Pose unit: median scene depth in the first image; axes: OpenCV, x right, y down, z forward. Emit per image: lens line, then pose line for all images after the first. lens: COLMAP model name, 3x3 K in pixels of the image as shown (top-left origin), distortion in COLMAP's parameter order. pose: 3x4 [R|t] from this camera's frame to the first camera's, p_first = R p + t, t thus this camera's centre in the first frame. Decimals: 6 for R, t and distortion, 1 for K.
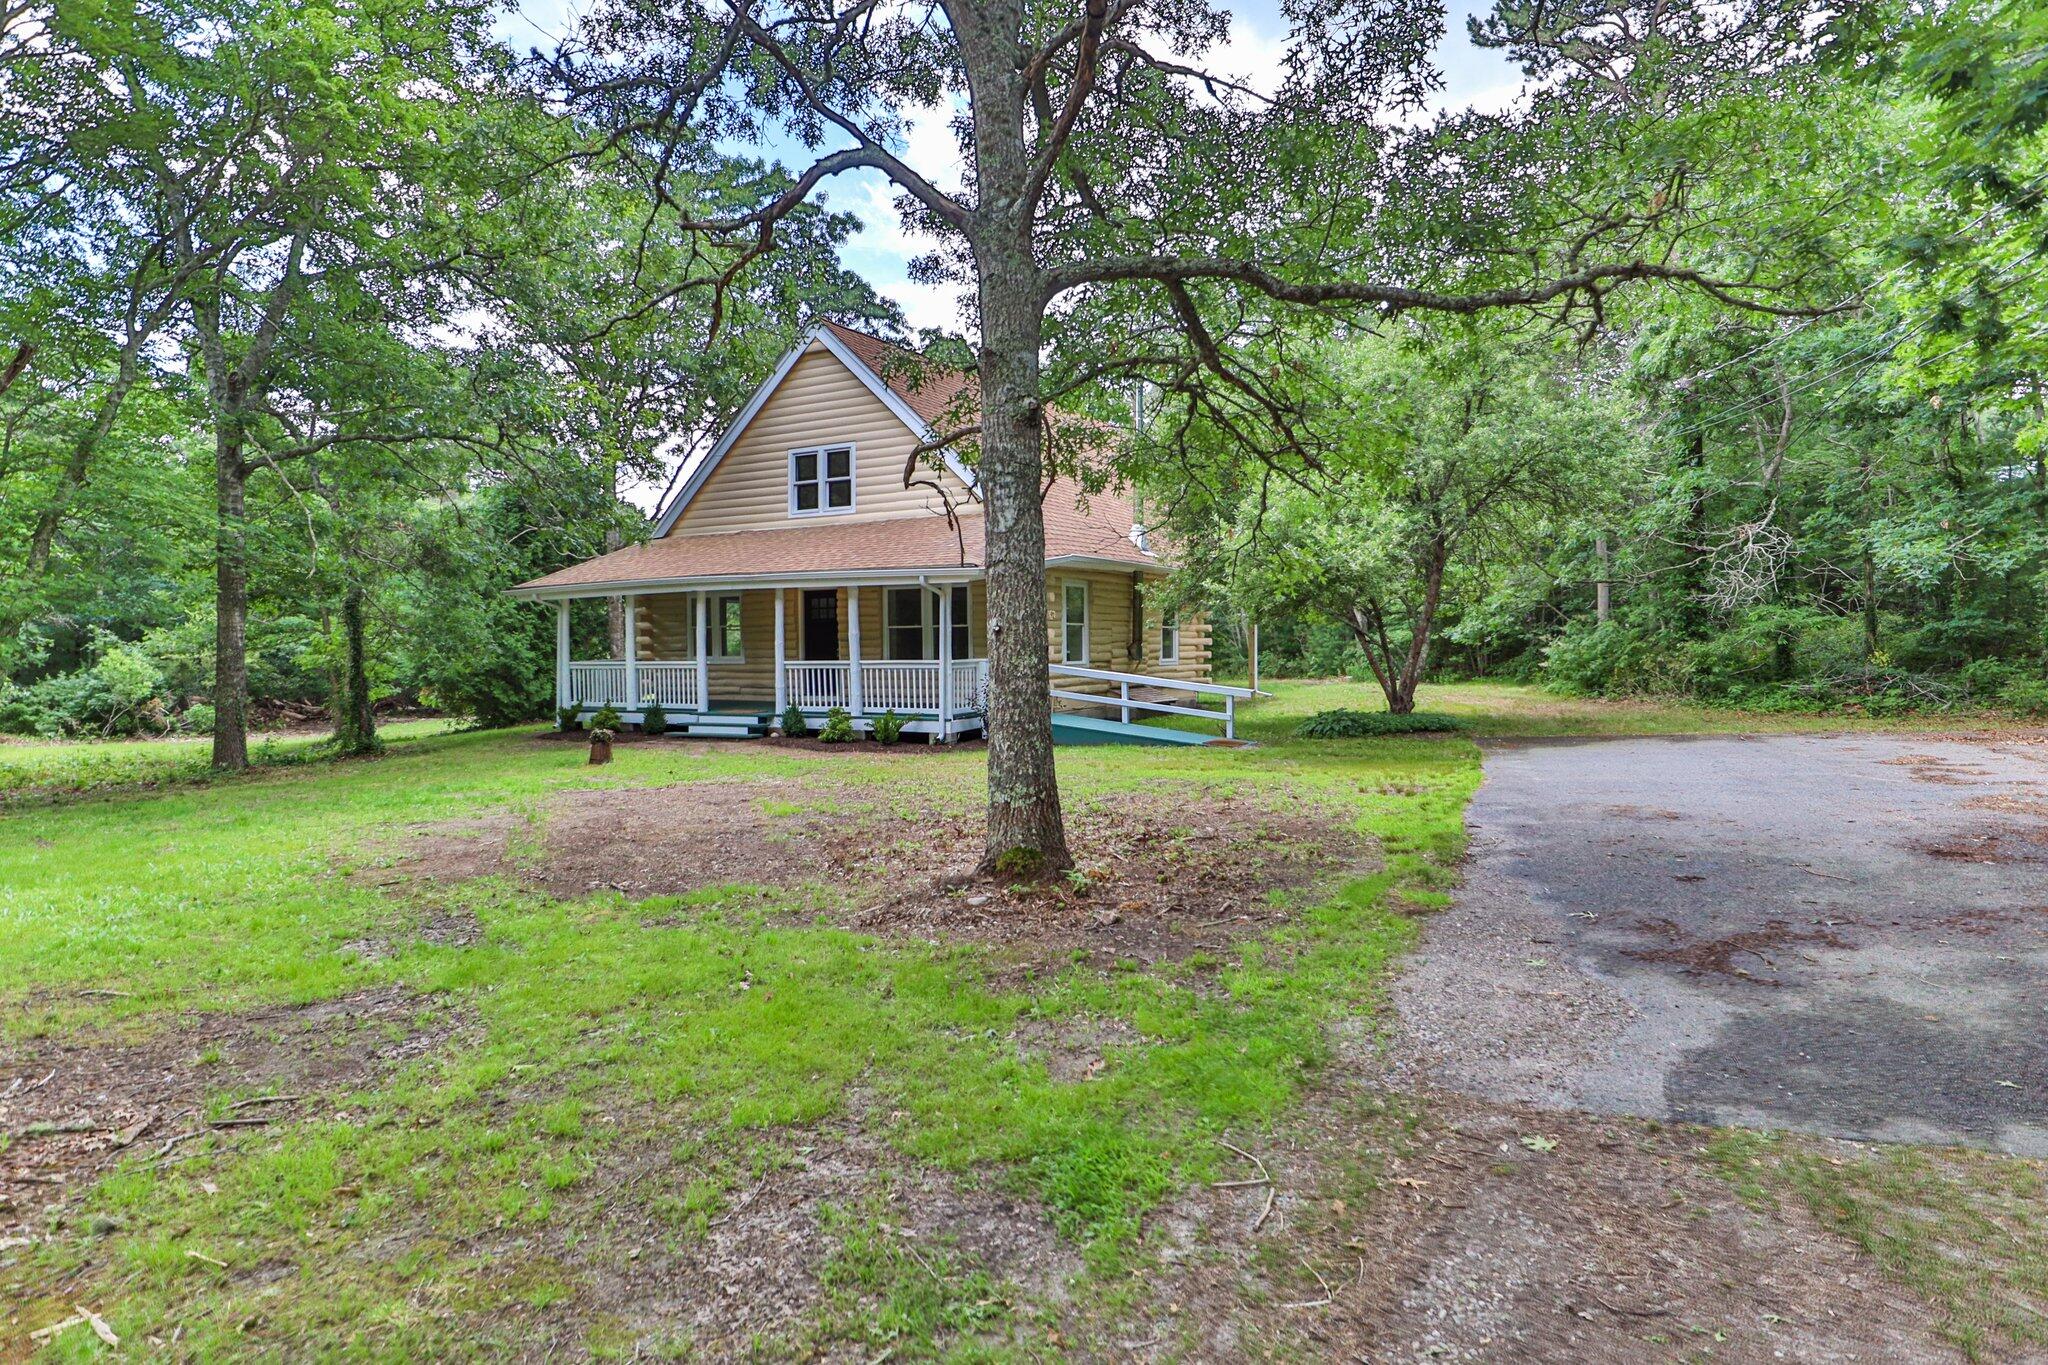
lens RADIAL K [[1112.2, 0, 1022.3], [0, 1112.2, 674.7], [0, 0, 1]] dist [-0.029639, 0.000318]
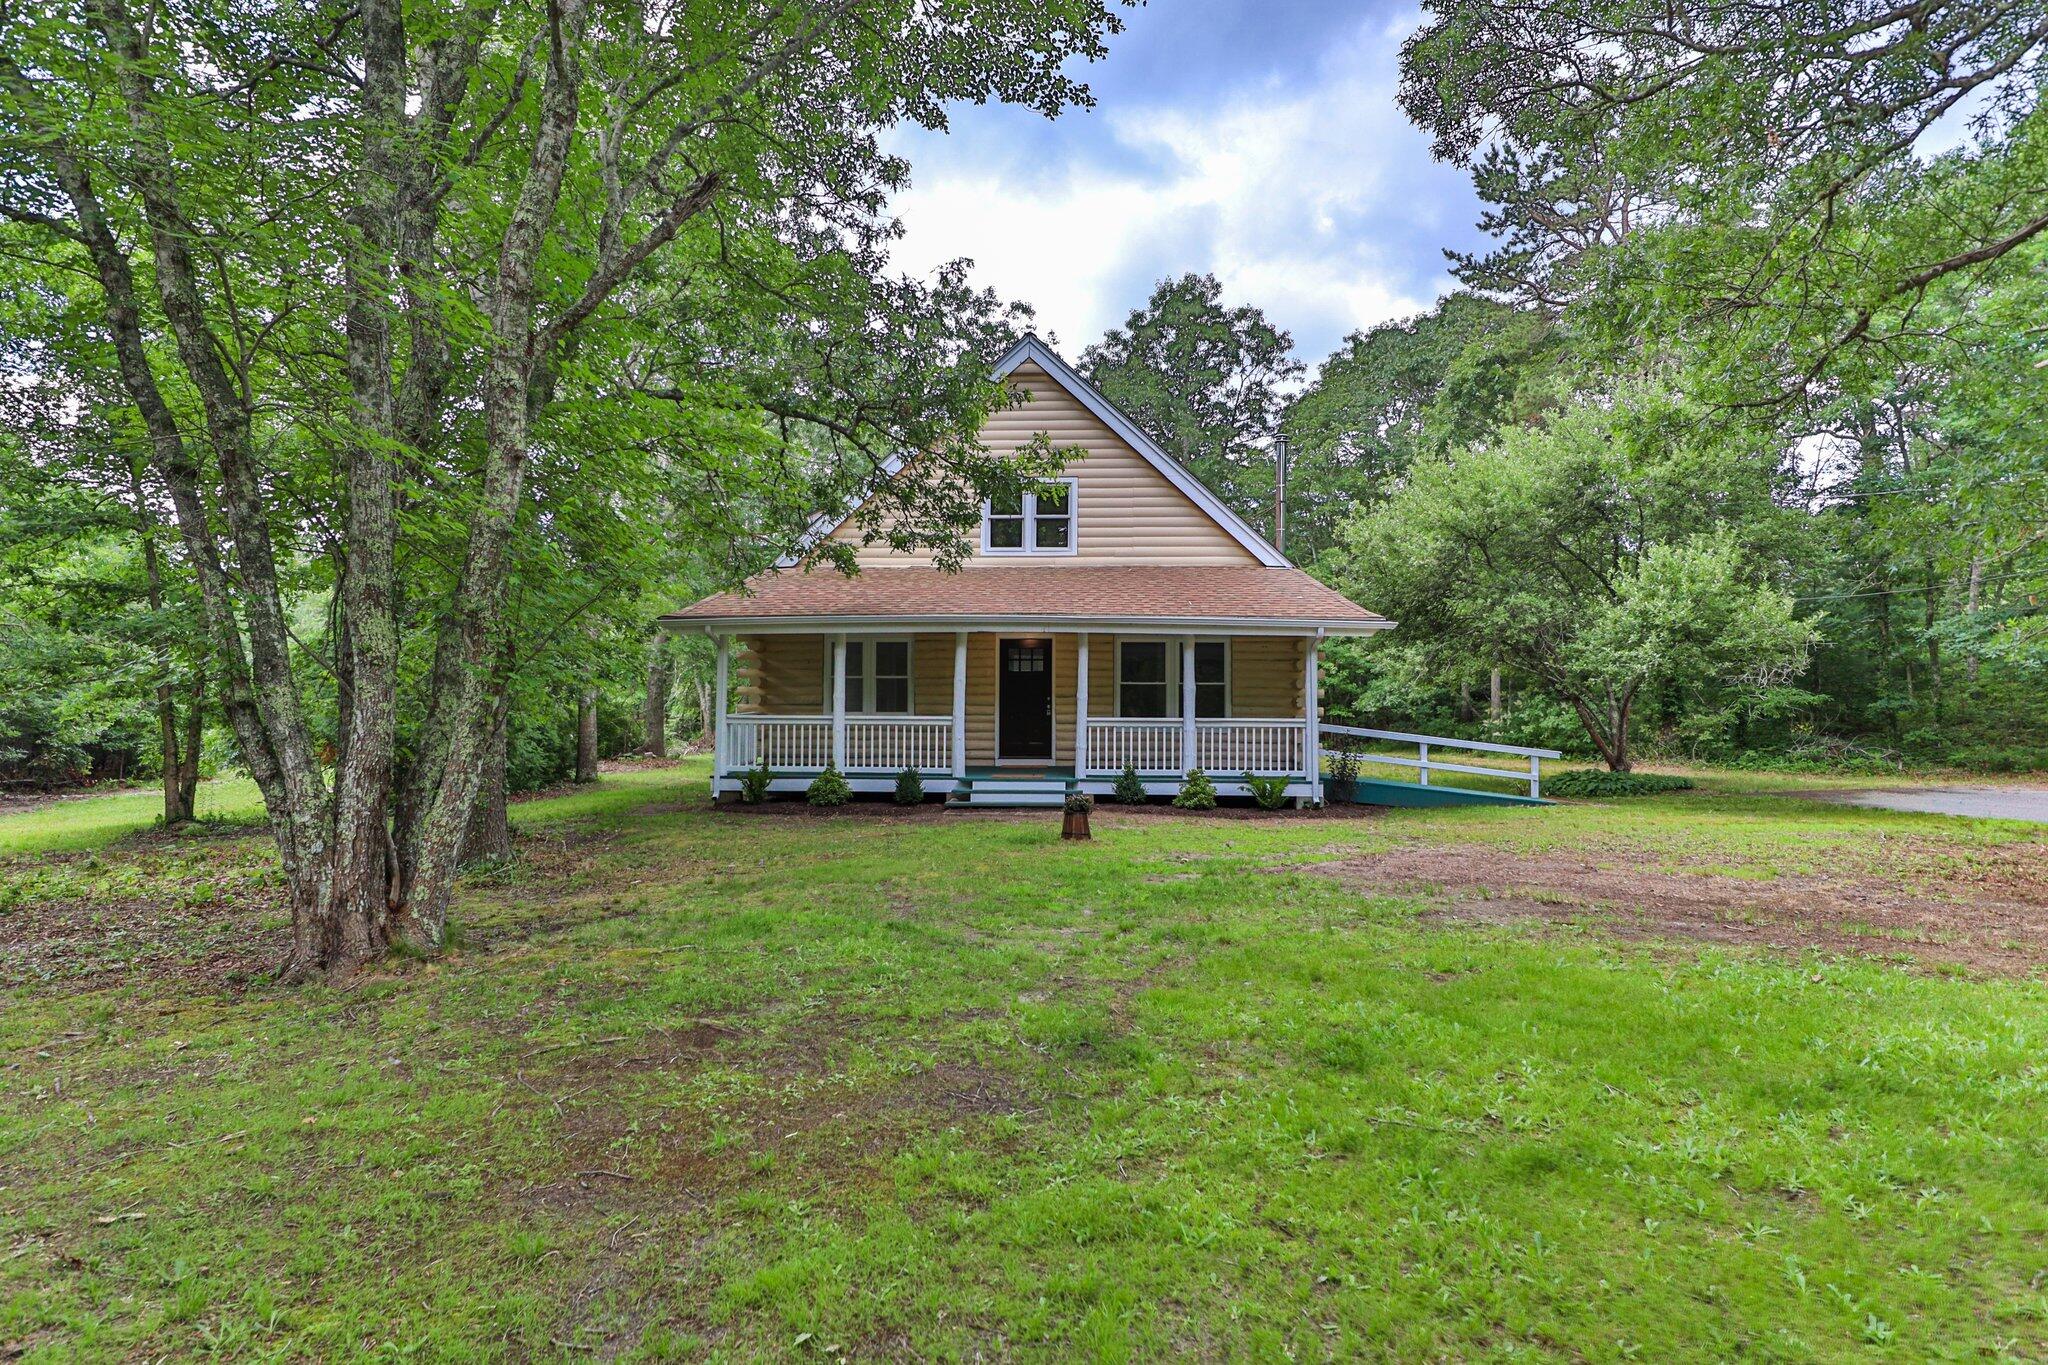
lens RADIAL K [[1048.4, 0, 1012.0], [0, 1048.4, 695.0], [0, 0, 1]] dist [-0.018270, 0.000075]
pose [[0.906723, 0.018049, 0.421341, -0.558160], [-0.004185, 0.999420, -0.033806, -0.002236], [-0.421707, 0.028890, 0.906272, 0.246358]]
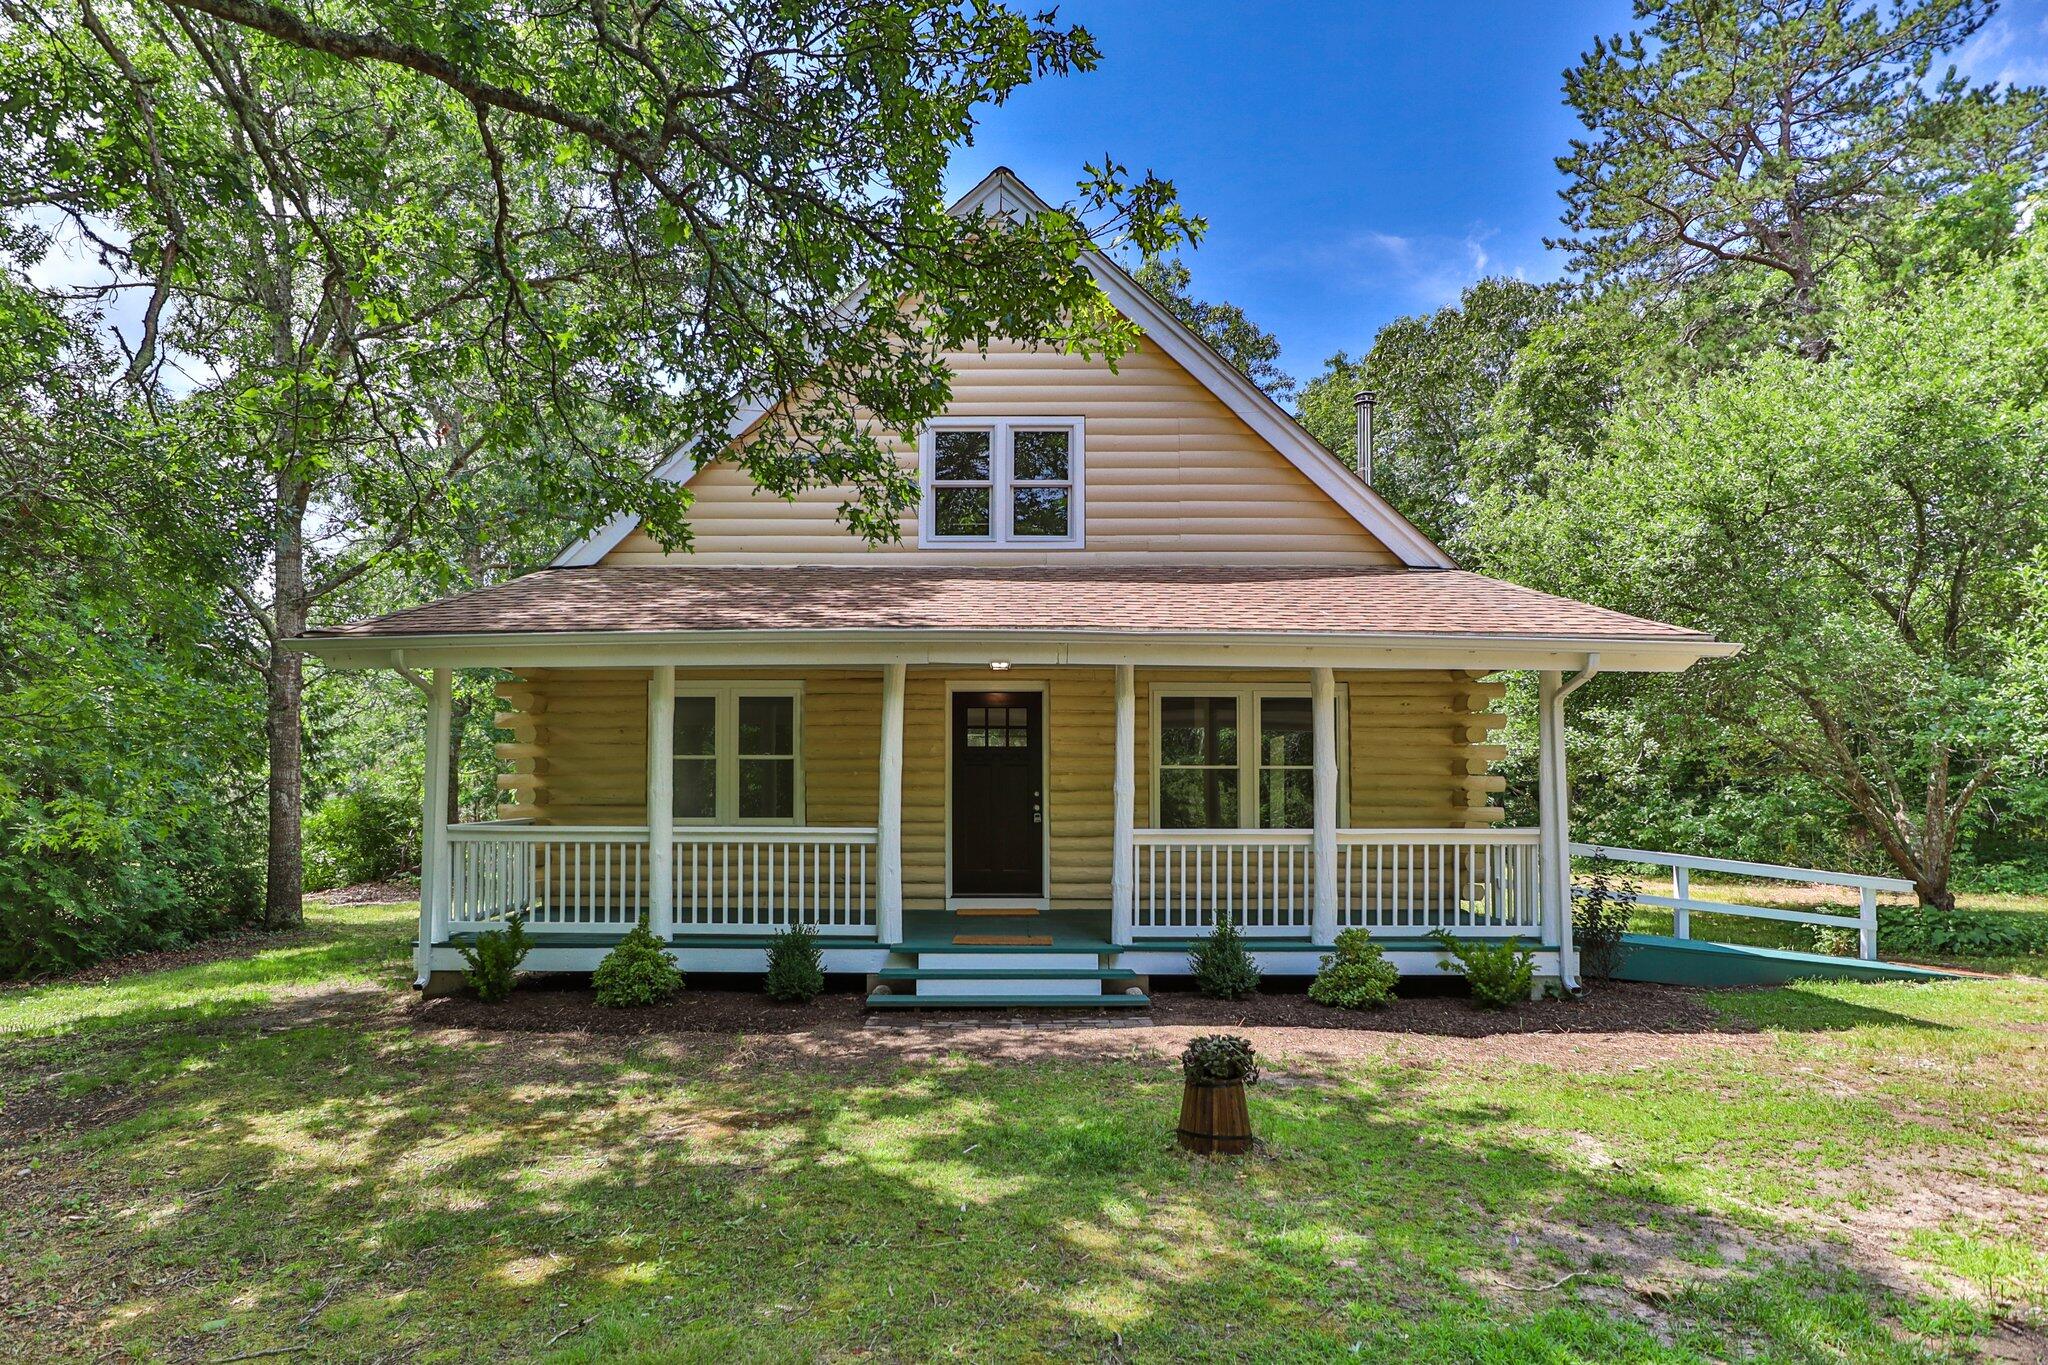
lens RADIAL K [[1132.8, 0, 972.5], [0, 1132.8, 781.2], [0, 0, 1]] dist [-0.018698, 0.000822]
pose [[0.882499, 0.020420, 0.469871, -0.450009], [0.000018, 0.999056, -0.043451, -0.010928], [-0.470315, 0.038354, 0.881665, 0.550163]]
